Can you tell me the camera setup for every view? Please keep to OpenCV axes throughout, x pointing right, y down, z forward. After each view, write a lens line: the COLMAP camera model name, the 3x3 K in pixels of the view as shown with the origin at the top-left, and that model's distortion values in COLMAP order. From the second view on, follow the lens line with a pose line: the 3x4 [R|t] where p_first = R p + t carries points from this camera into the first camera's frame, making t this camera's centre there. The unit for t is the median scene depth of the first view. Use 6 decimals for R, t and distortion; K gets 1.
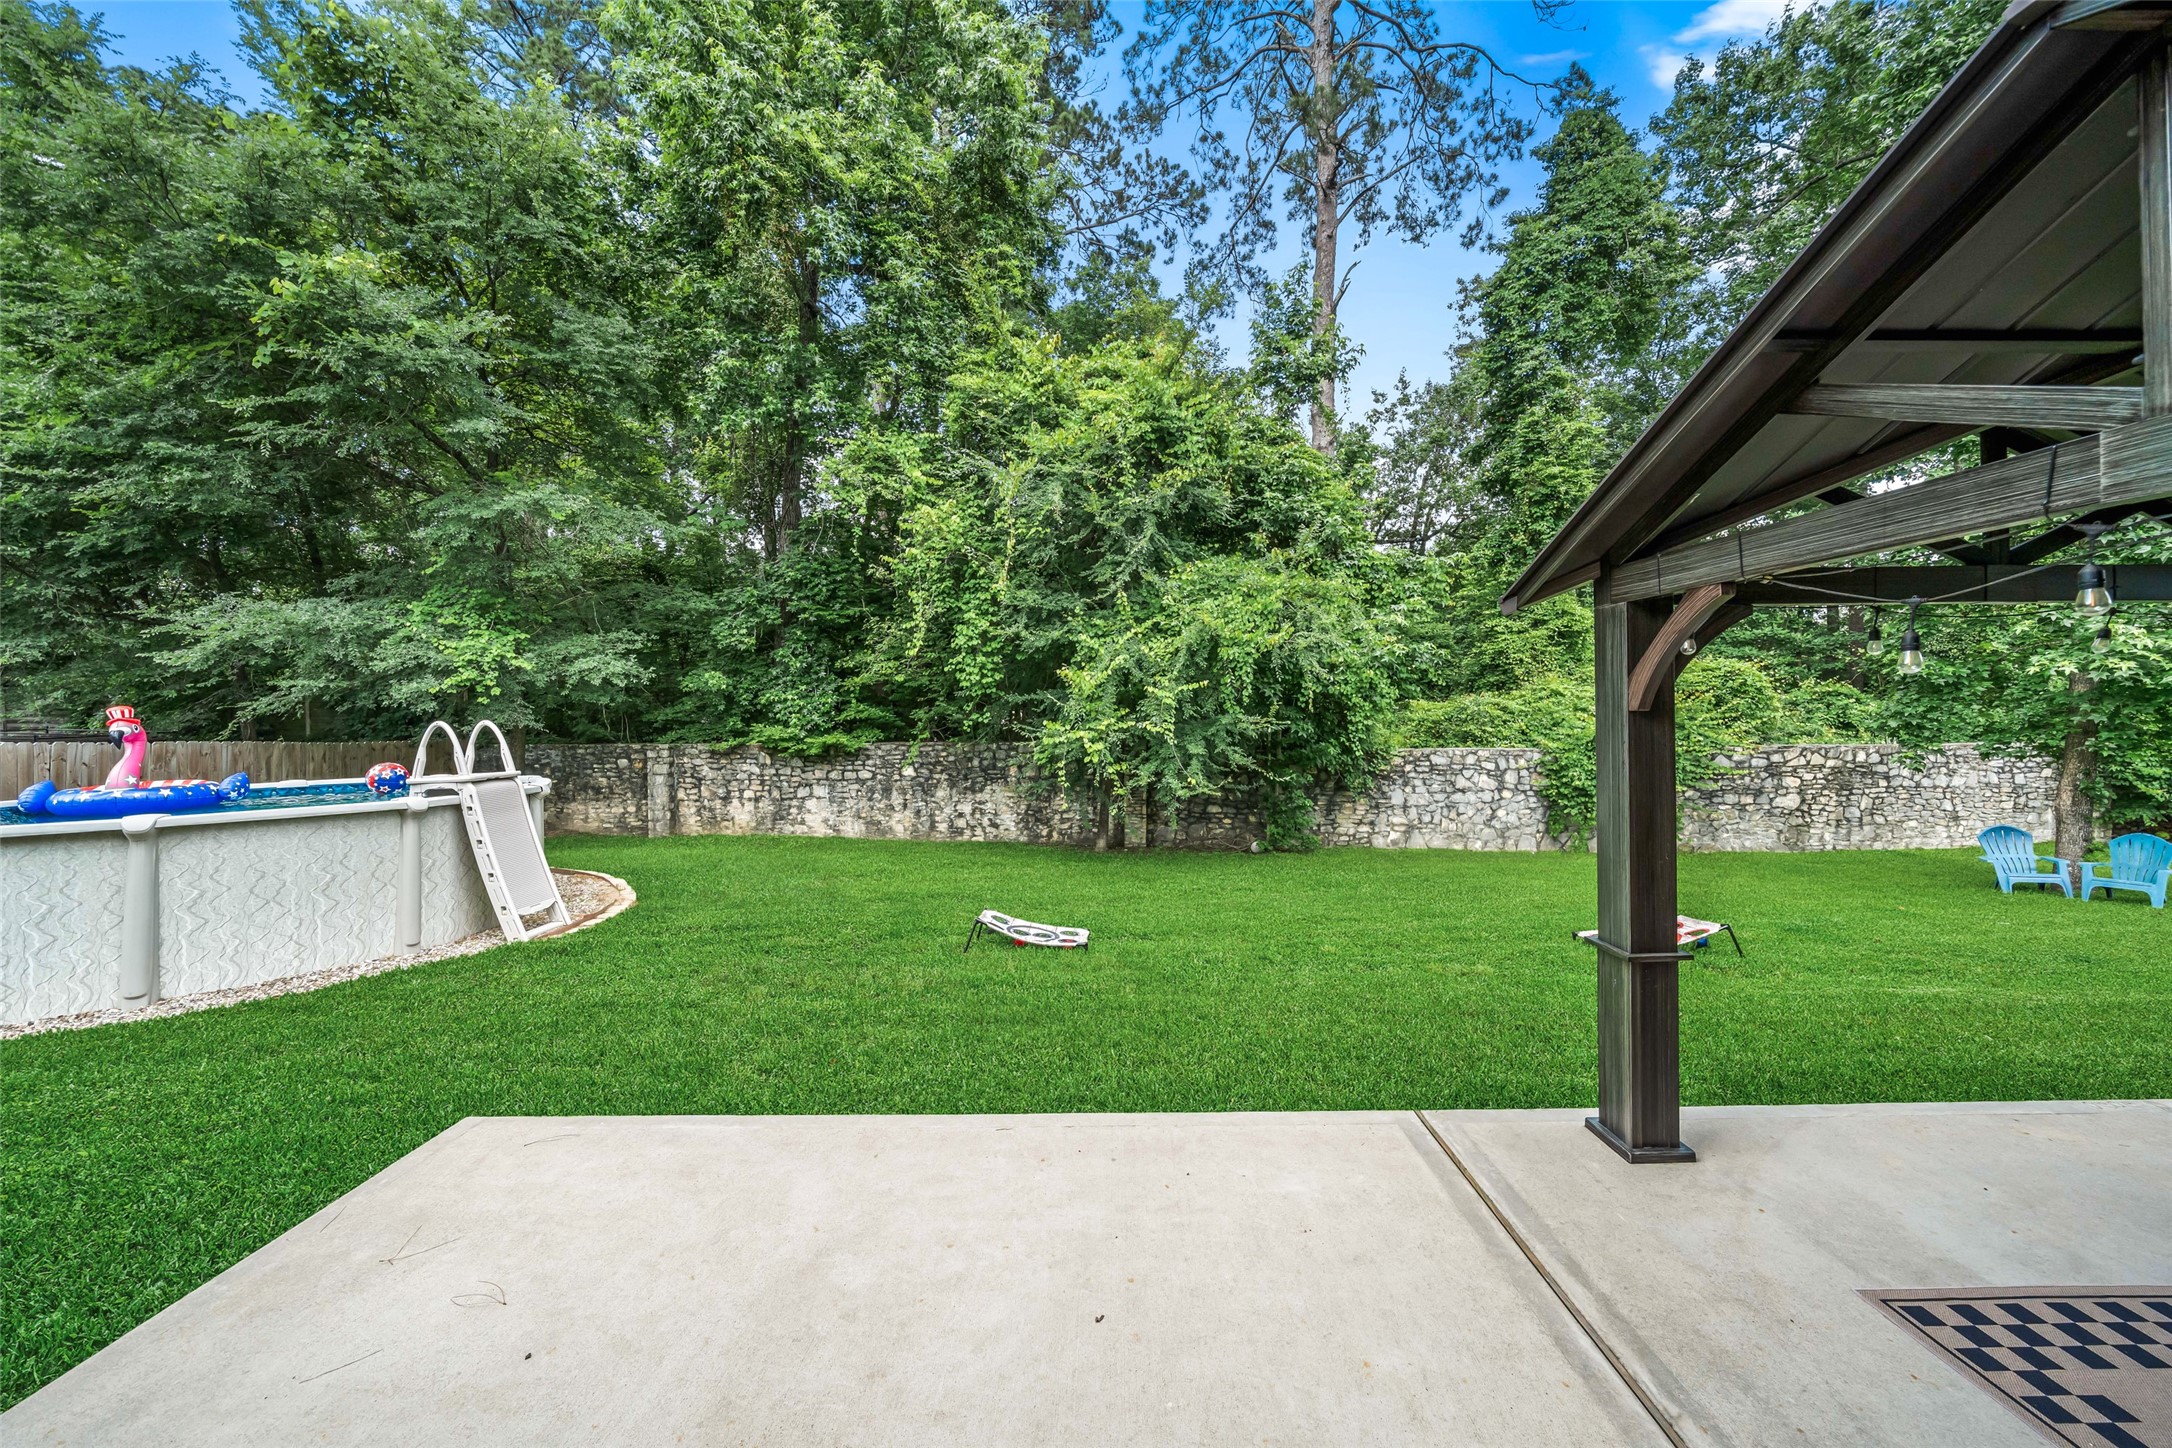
lens RADIAL K [[750.1, 0, 1105.3], [0, 750.1, 707.9], [0, 0, 1]] dist [-0.005649, 0.000836]
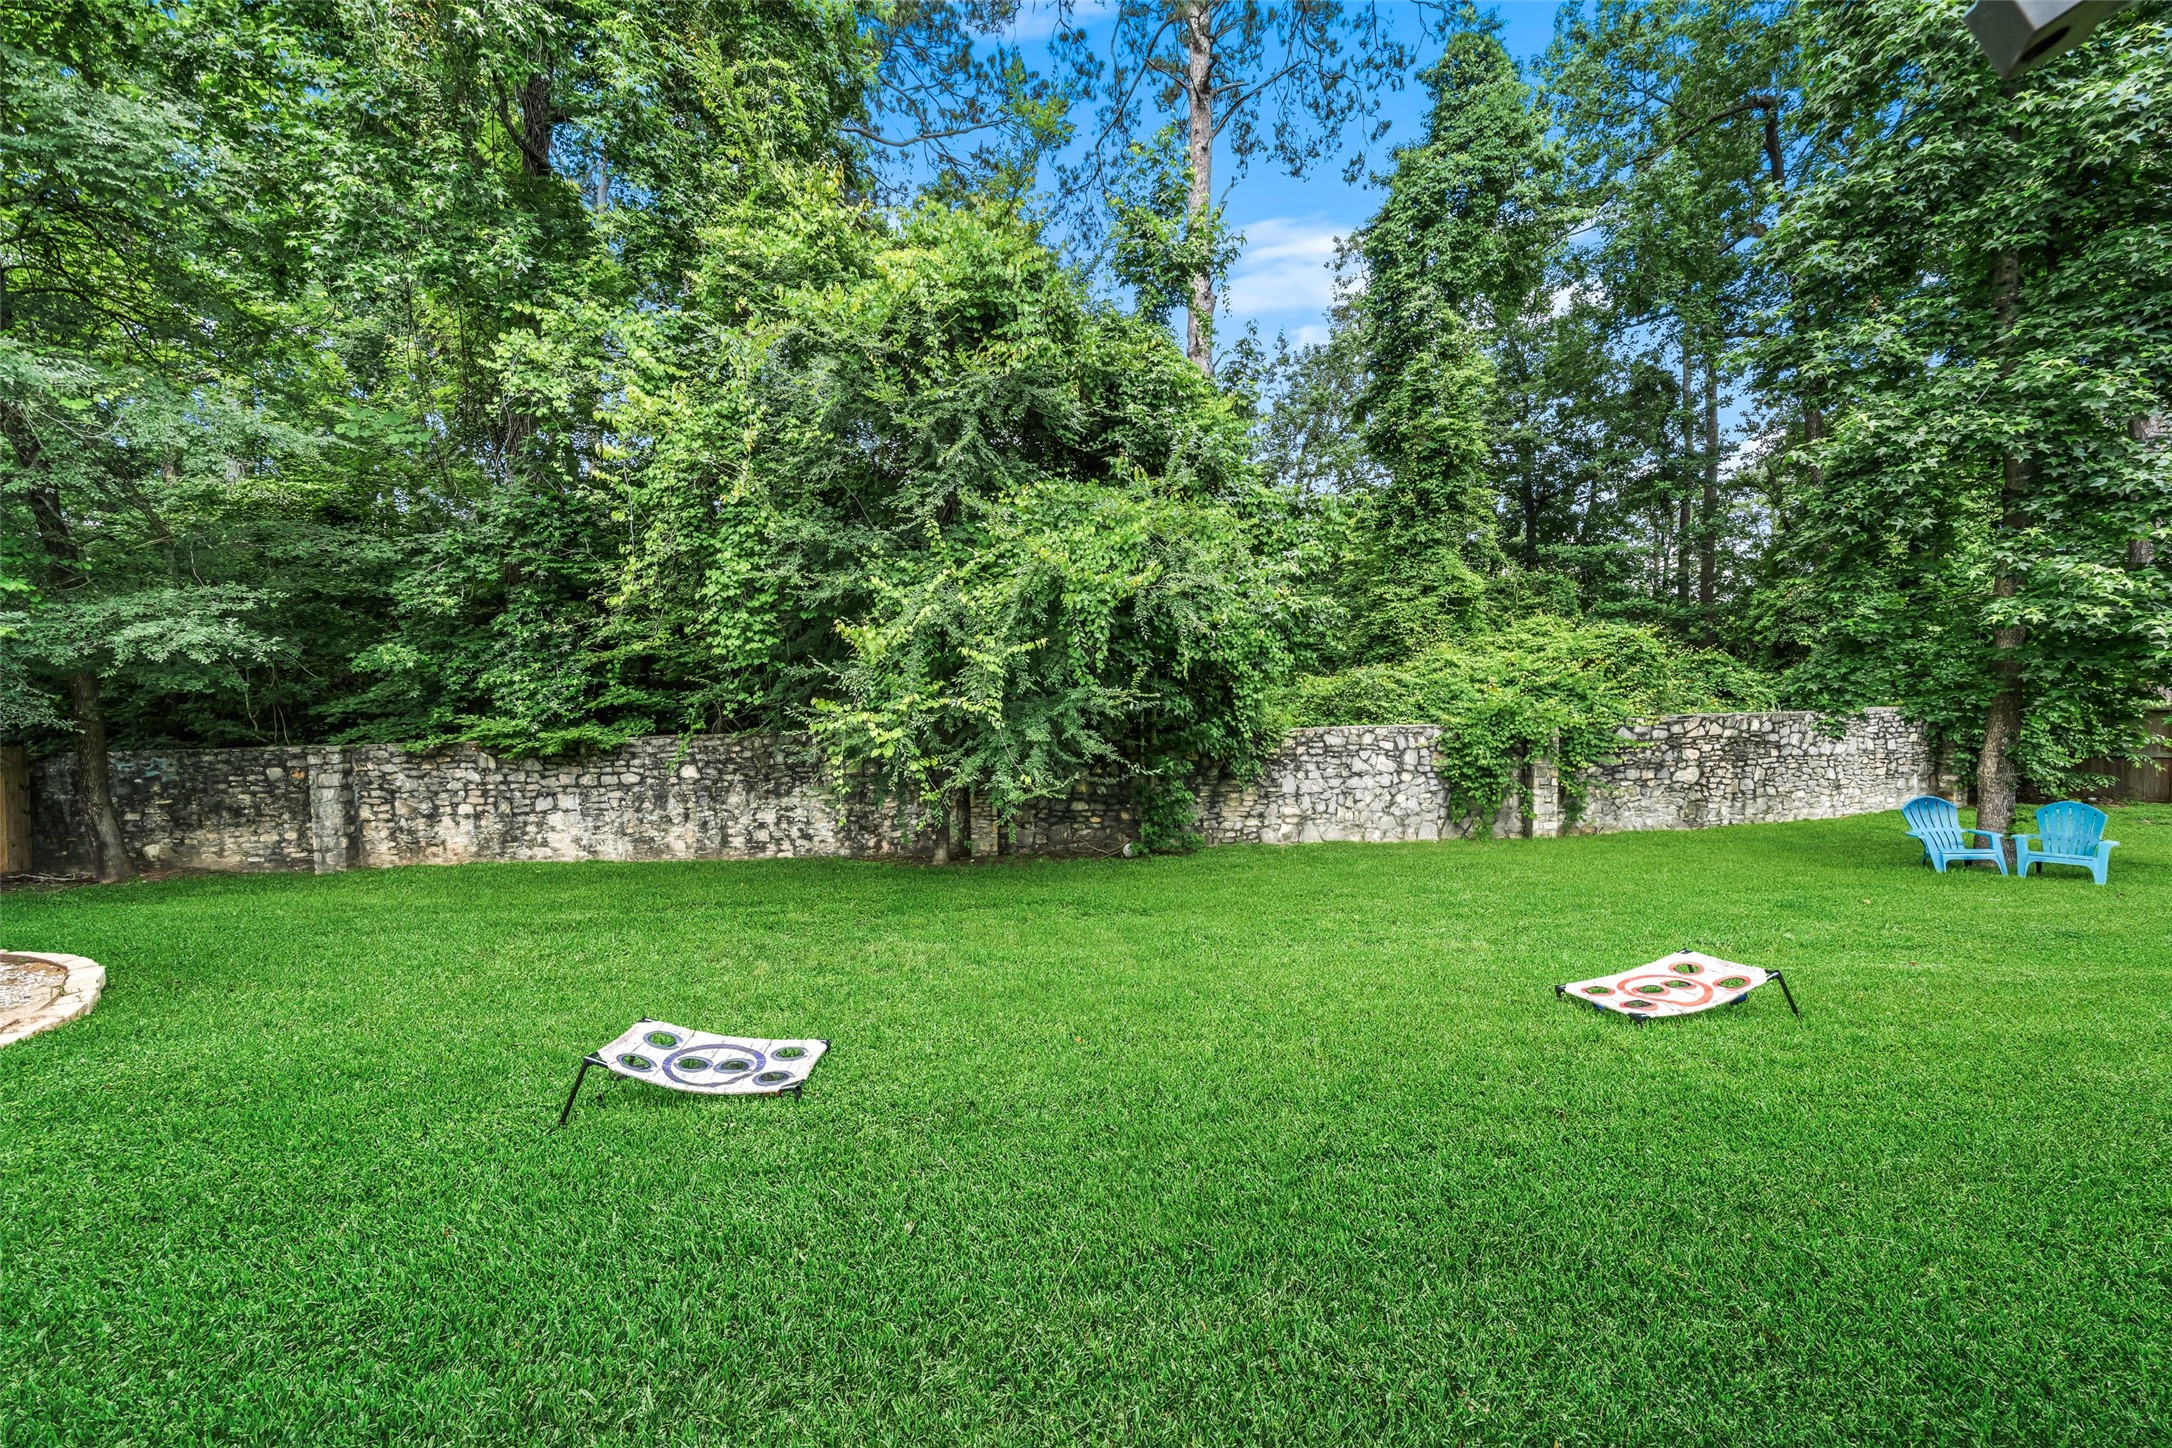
lens RADIAL K [[750.1, 0, 1124.9], [0, 750.1, 690.9], [0, 0, 1]] dist [-0.005649, 0.000836]
pose [[0.984874, -0.014557, 0.172658, 0.057131], [0.015322, 0.999878, -0.003098, 0.011212], [-0.172592, 0.005697, 0.984977, 0.187245]]
